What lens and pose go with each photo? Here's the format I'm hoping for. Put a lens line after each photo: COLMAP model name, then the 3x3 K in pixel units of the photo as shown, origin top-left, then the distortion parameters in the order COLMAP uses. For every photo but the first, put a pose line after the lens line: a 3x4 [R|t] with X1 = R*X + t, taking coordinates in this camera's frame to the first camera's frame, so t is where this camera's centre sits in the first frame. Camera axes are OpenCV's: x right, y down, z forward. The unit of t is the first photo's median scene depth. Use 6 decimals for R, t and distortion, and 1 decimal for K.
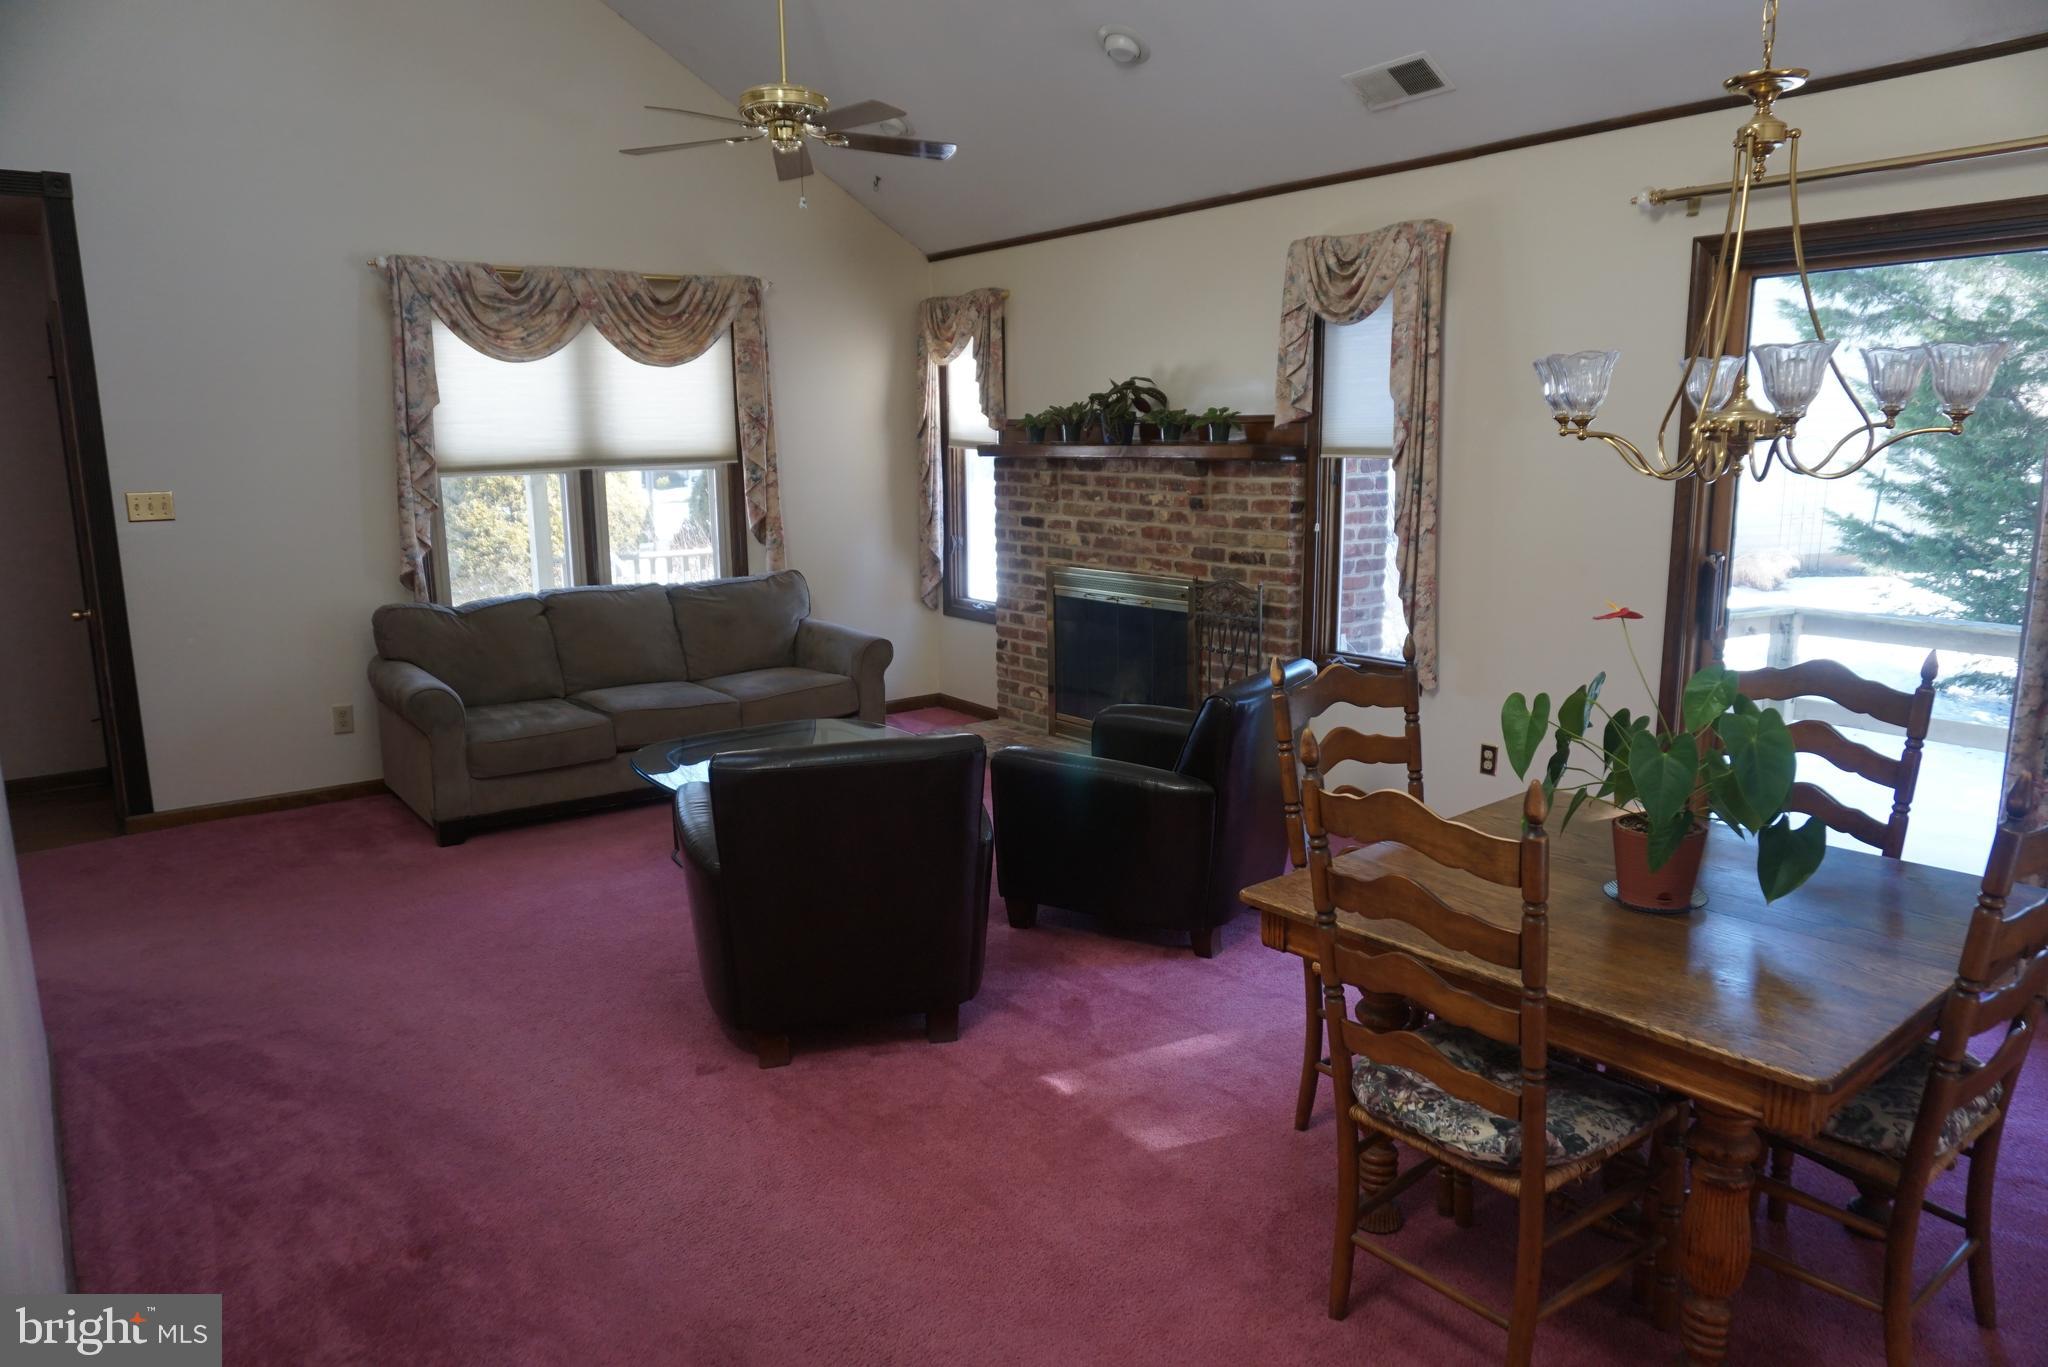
lens RADIAL K [[1380.0, 0, 1019.4], [0, 1380.0, 694.5], [0, 0, 1]] dist [-0.036355, 0.035709]
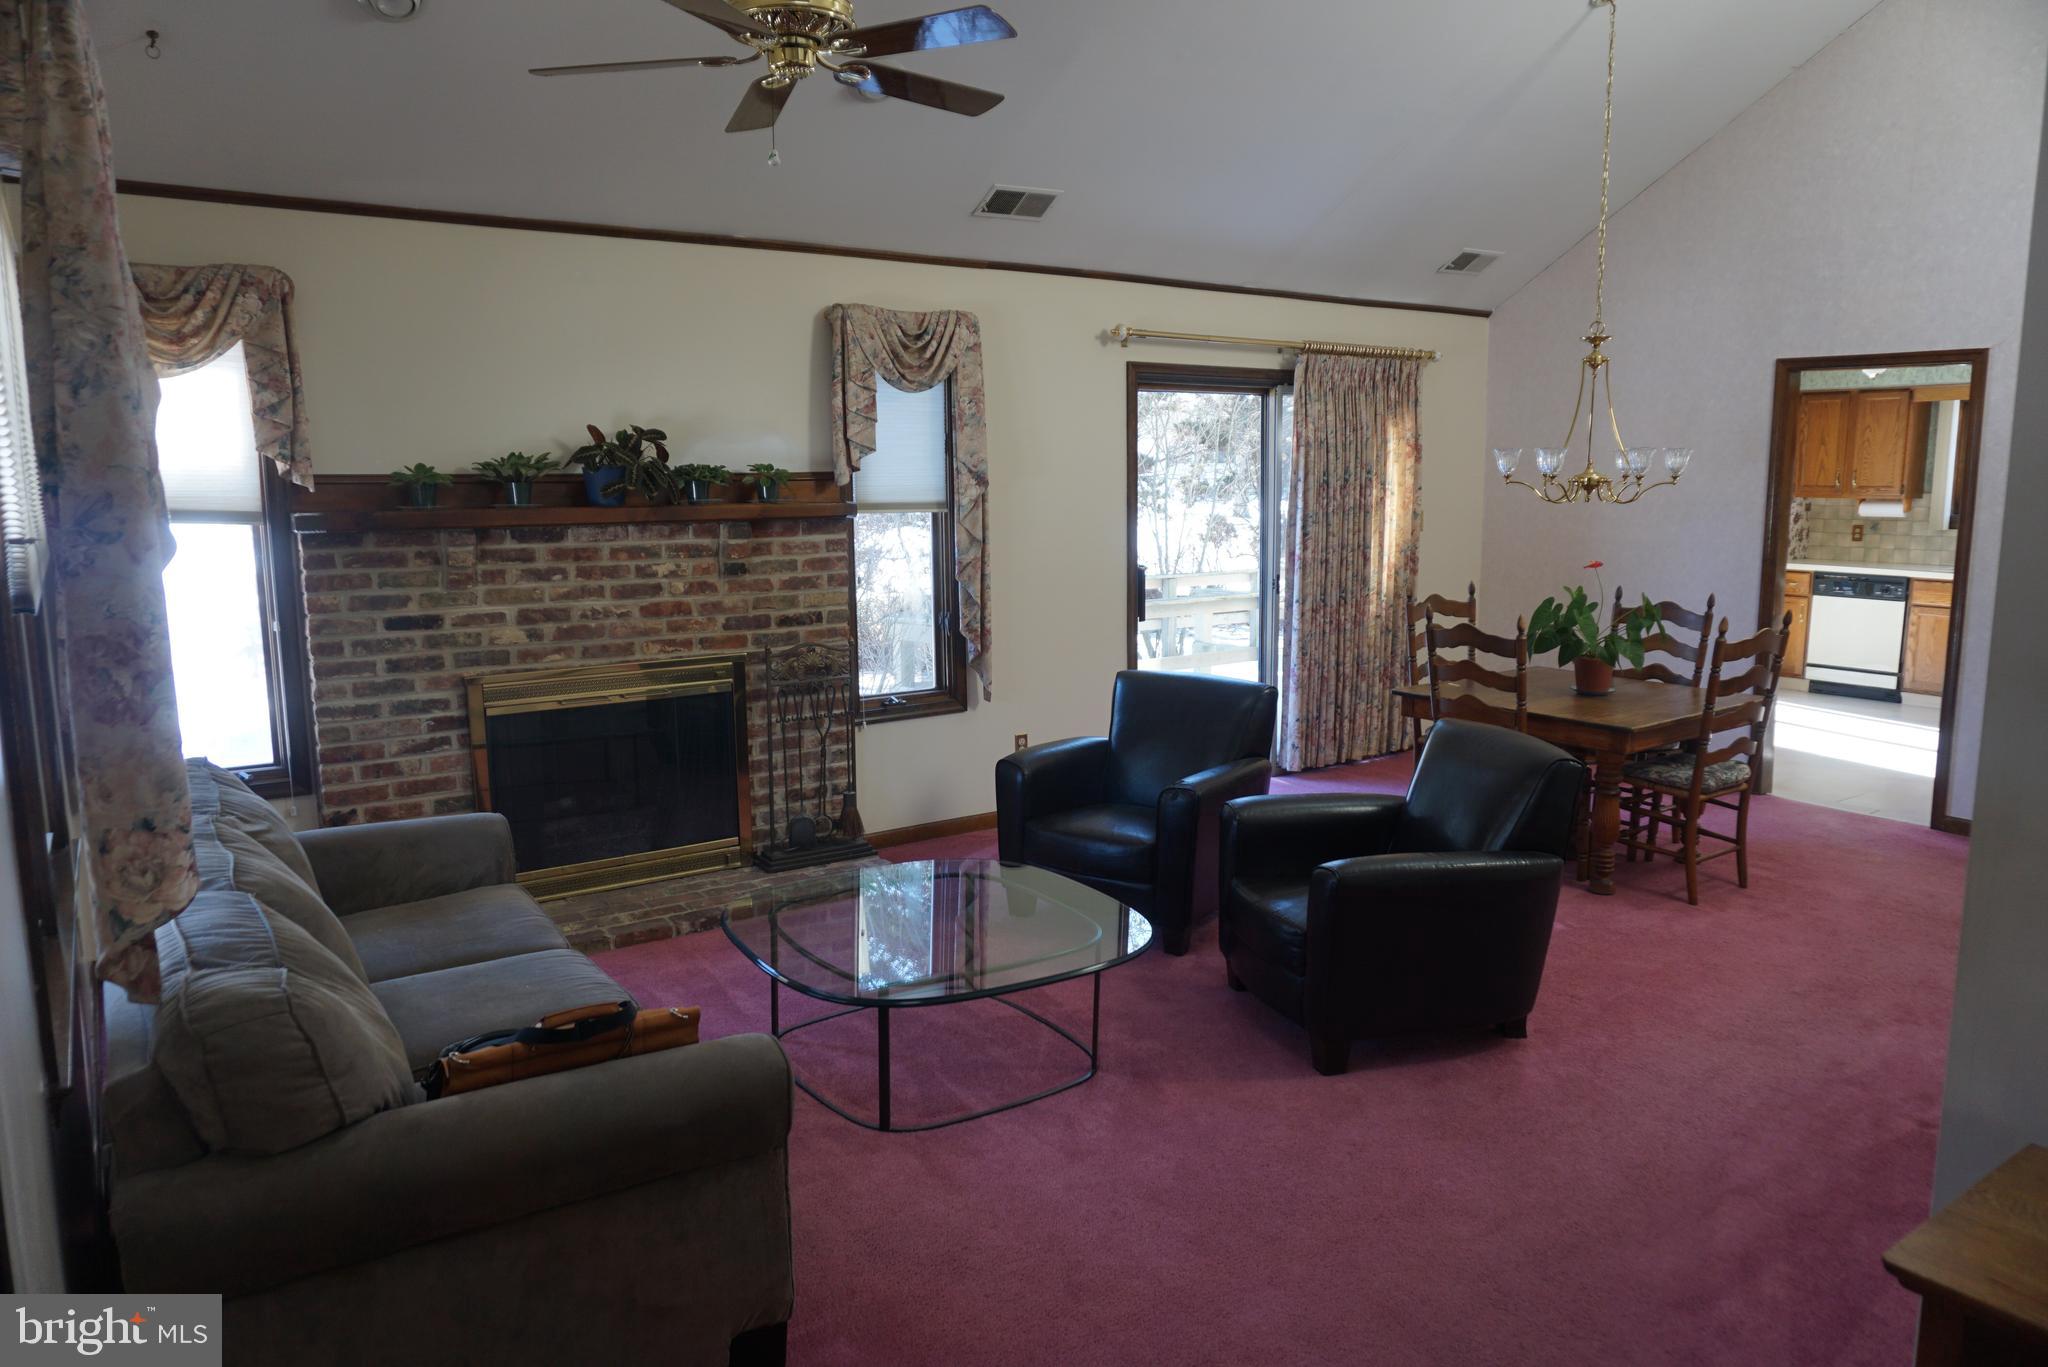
lens RADIAL K [[1380.0, 0, 1023.8], [0, 1380.0, 690.0], [0, 0, 1]] dist [-0.036355, 0.035709]
pose [[0.030584, -0.139509, 0.989748, -0.745536], [0.194819, 0.972052, 0.130995, -0.138121], [-0.980362, 0.188816, 0.056909, 0.753148]]
